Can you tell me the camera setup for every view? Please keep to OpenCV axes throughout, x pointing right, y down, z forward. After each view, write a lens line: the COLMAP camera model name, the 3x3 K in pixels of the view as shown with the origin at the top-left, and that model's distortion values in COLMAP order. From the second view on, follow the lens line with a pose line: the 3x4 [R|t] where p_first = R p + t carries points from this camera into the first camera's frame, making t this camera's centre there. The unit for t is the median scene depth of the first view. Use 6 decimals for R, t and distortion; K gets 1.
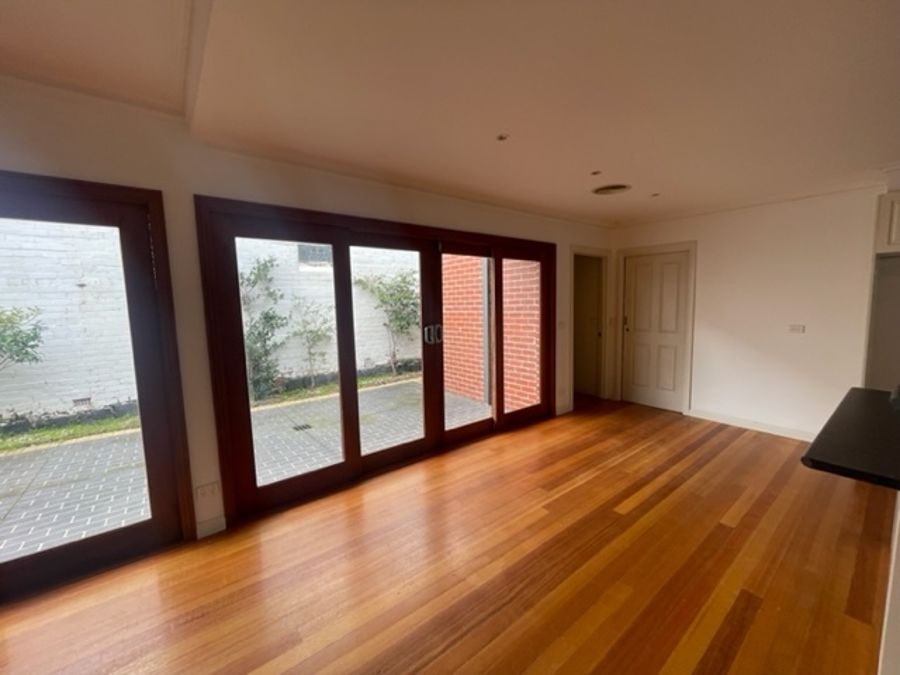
lens RADIAL K [[450.3, 0, 451.3], [0, 450.3, 339.5], [0, 0, 1]] dist [0.003527, 0.000360]
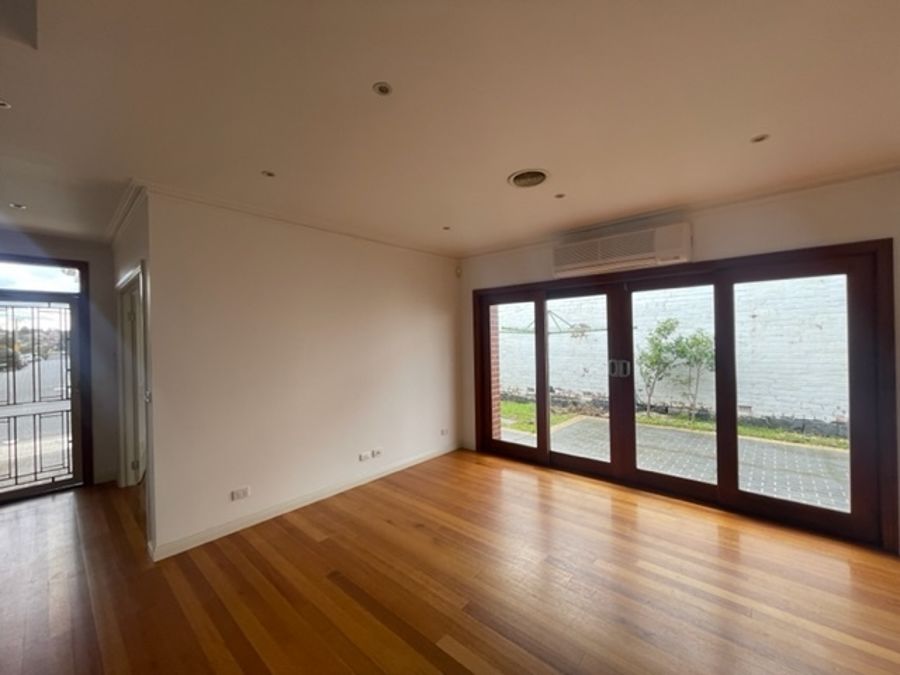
lens RADIAL K [[366.0, 0, 454.1], [0, 366.0, 335.5], [0, 0, 1]] dist [0.019562, 0.000330]
pose [[0.066278, 0.009590, -0.997755, 0.158455], [-0.069517, 0.997568, 0.004971, -0.013940], [0.995377, 0.069032, 0.066784, 0.106384]]
